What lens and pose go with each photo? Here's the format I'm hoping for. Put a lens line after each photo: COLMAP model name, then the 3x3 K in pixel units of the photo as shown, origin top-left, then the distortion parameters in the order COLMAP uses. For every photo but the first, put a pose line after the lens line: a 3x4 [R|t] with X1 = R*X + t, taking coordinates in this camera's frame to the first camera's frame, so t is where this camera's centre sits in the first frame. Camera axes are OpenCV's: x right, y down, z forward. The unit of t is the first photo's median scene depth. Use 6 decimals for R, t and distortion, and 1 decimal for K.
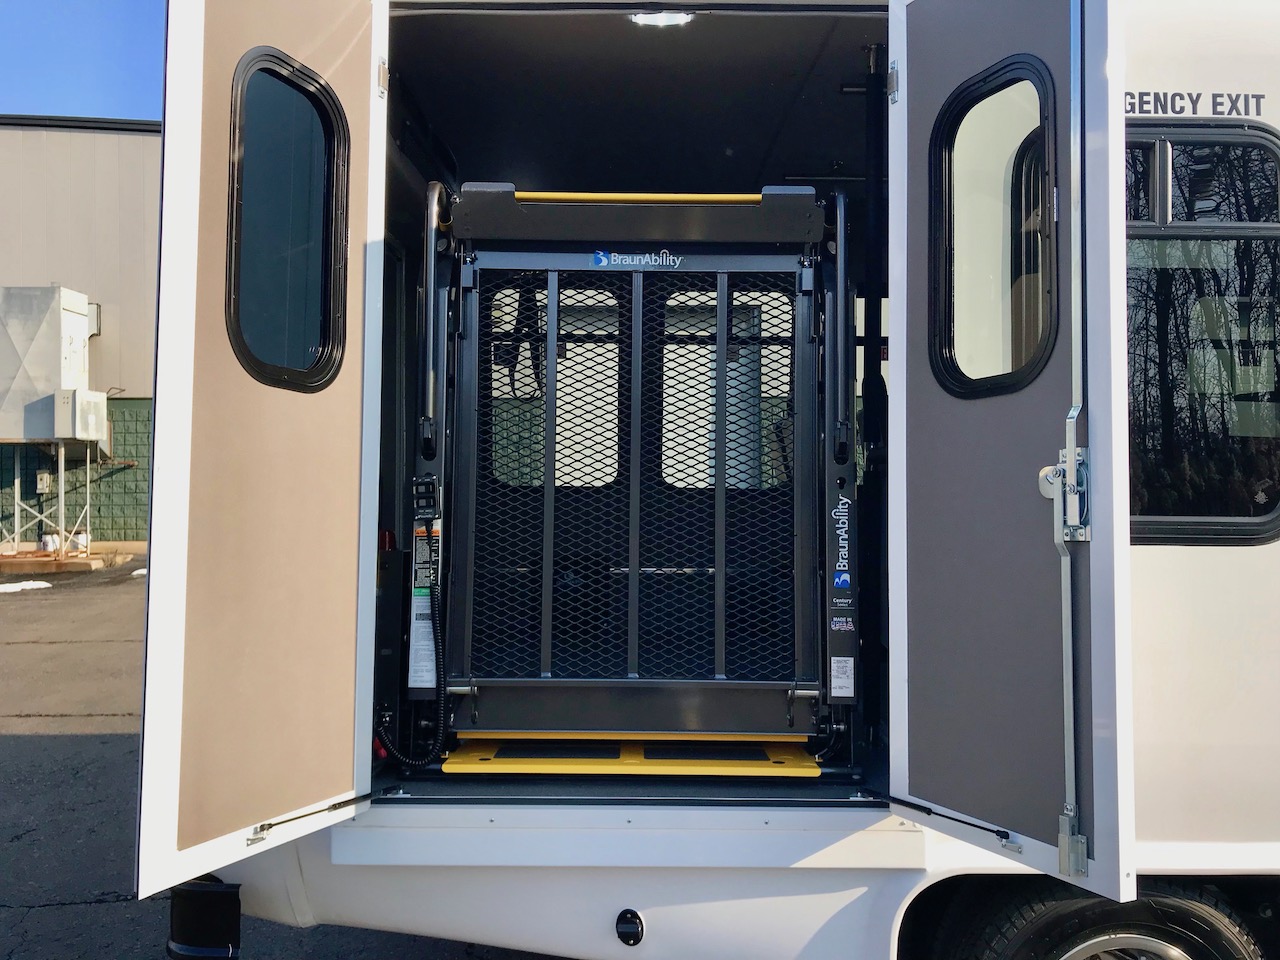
lens RADIAL K [[1044.6, 0, 643.3], [0, 1044.6, 461.3], [0, 0, 1]] dist [0.015309, 0.004111]
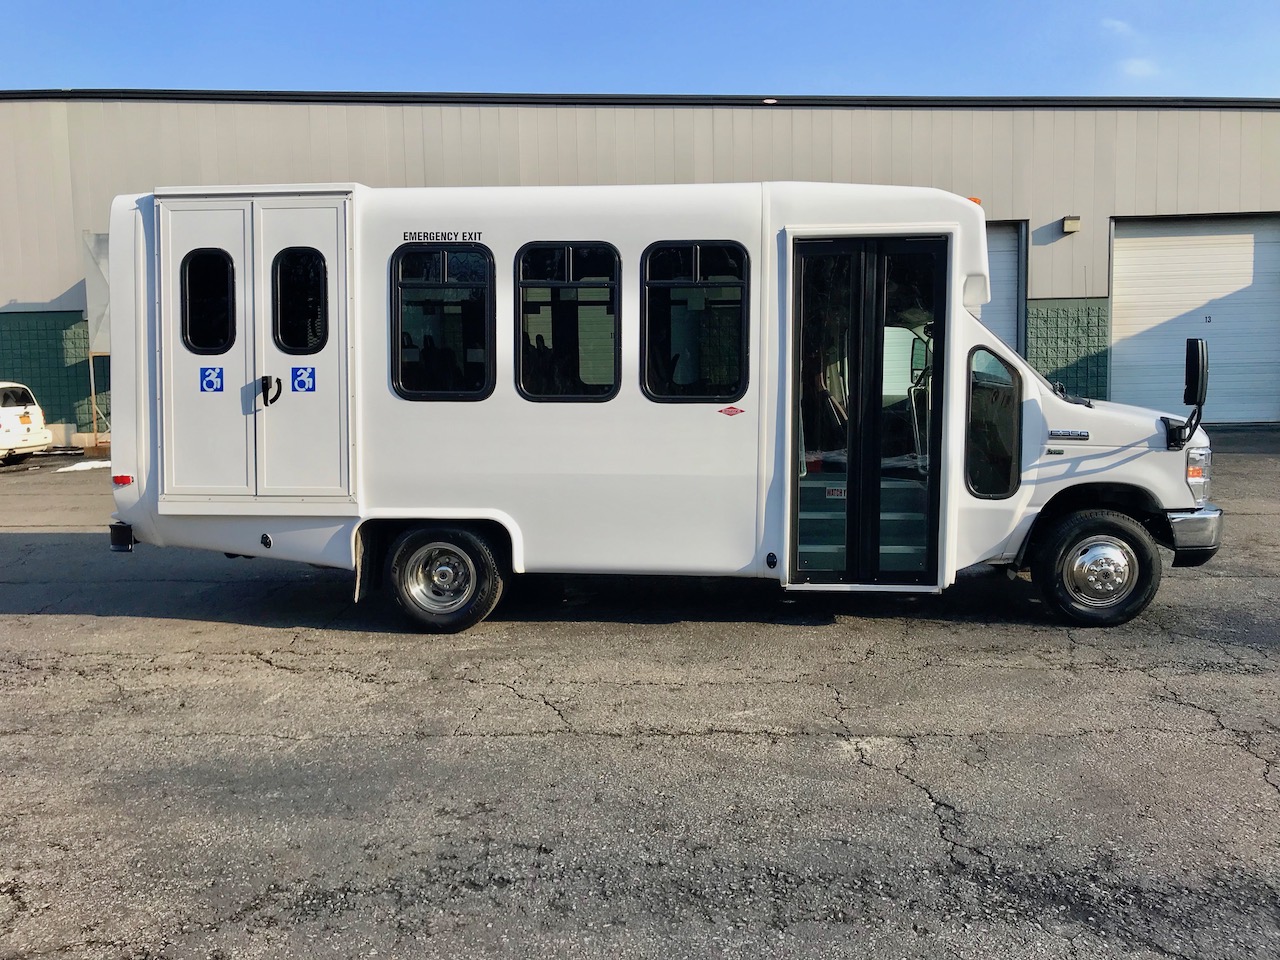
lens RADIAL K [[1044.6, 0, 643.3], [0, 1044.6, 461.3], [0, 0, 1]] dist [0.015309, 0.004111]
pose [[0.995614, -0.008132, -0.093199, 1.241025], [0.016790, 0.995571, 0.092498, -0.009076], [0.092034, -0.093658, 0.991342, -1.644486]]
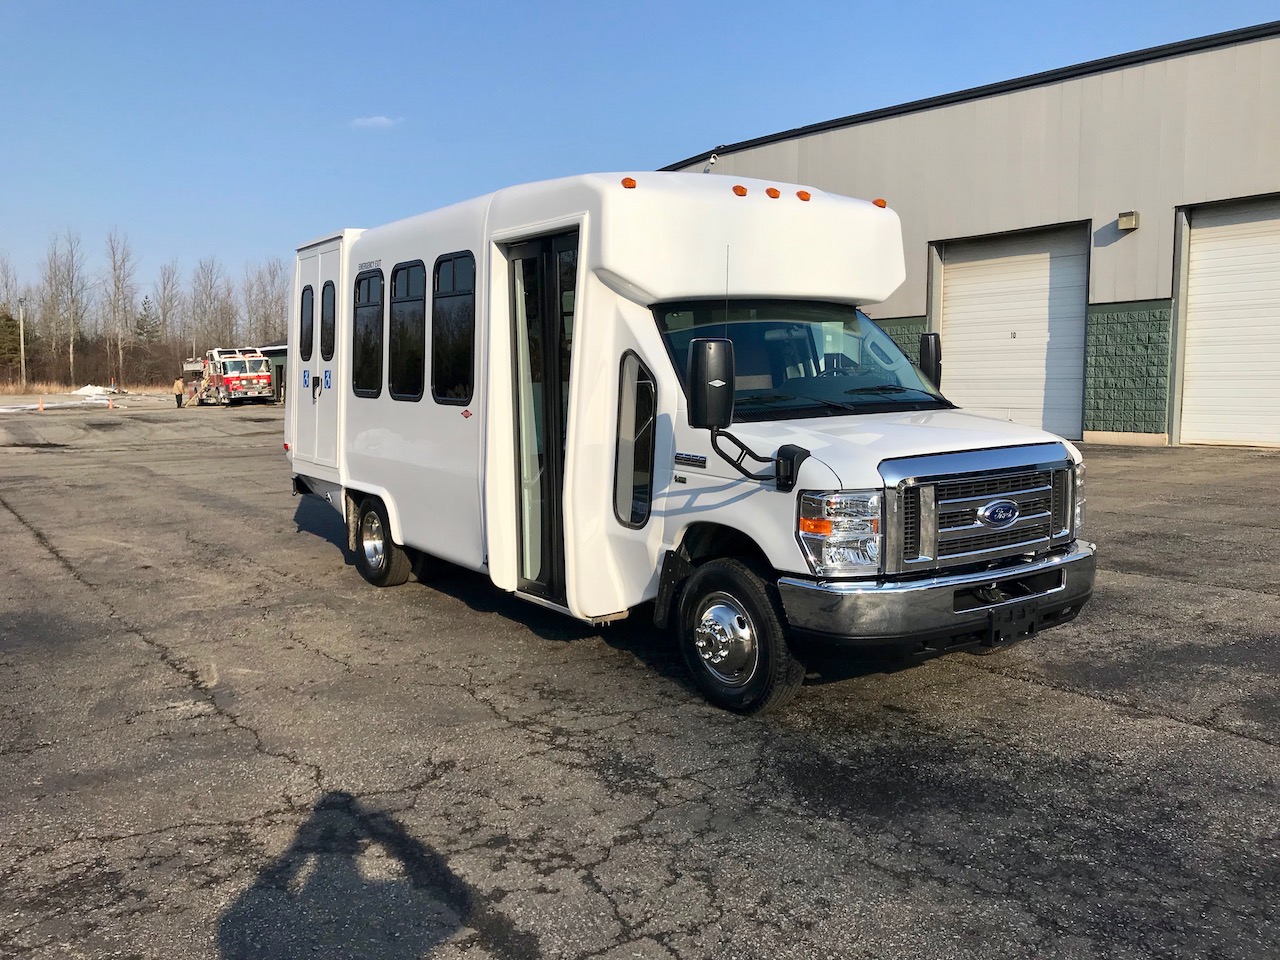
lens RADIAL K [[1024.7, 0, 640.0], [0, 1024.7, 480.0], [0, 0, 1]] dist [0.070746, -0.174782]
pose [[0.573004, 0.075762, -0.816043, 3.682426], [0.016240, 0.994473, 0.103730, 0.010275], [0.819391, -0.072690, 0.568607, -0.203994]]
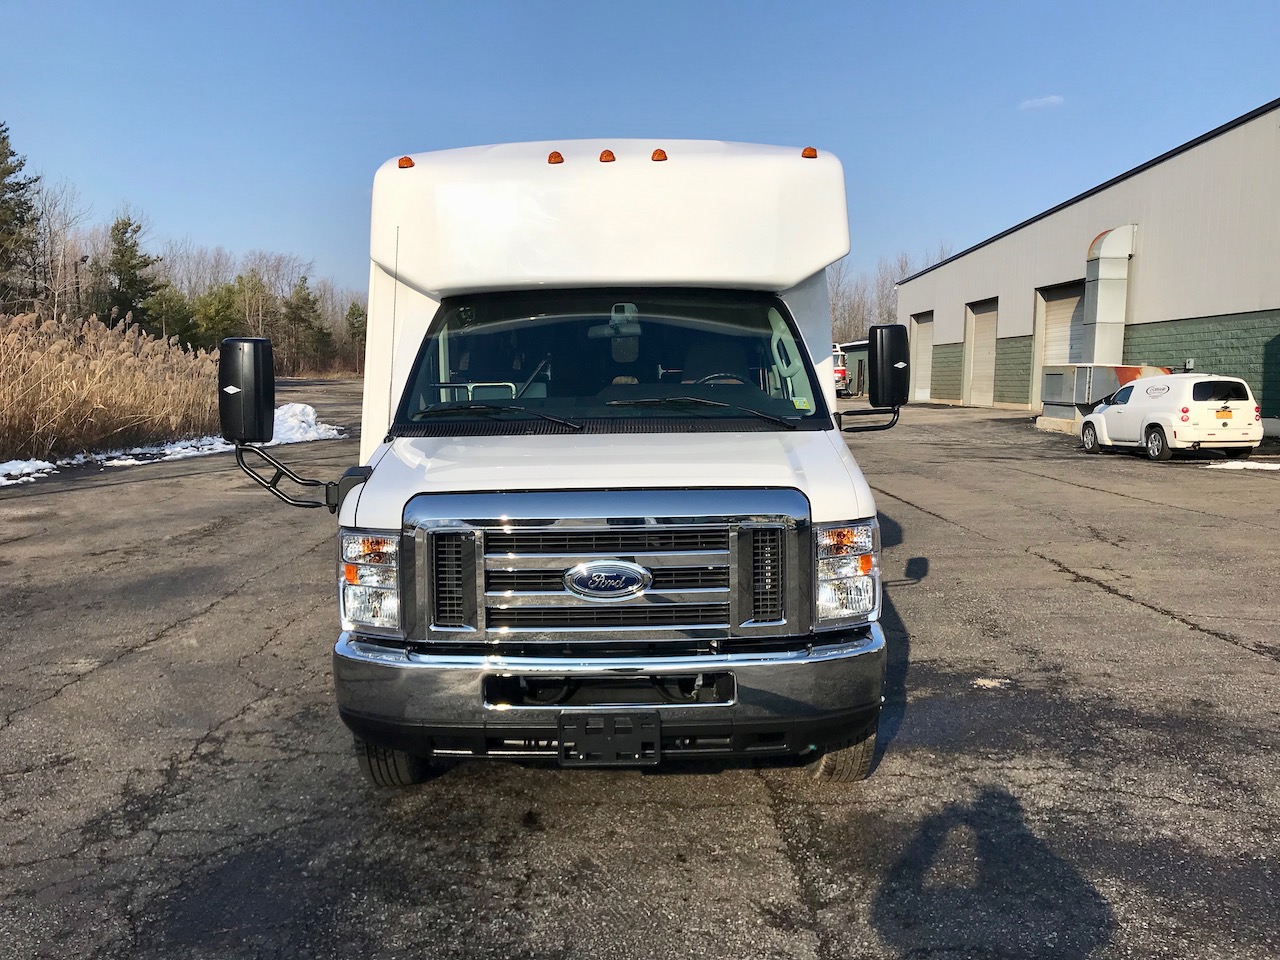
lens RADIAL K [[1044.1, 0, 640.0], [0, 1044.1, 480.0], [0, 0, 1]] dist [0.030590, -0.009590]
pose [[0.015711, 0.101170, -0.994745, 3.872224], [0.004042, 0.994853, 0.101244, 0.006898], [0.999868, -0.005612, 0.015221, 1.470785]]
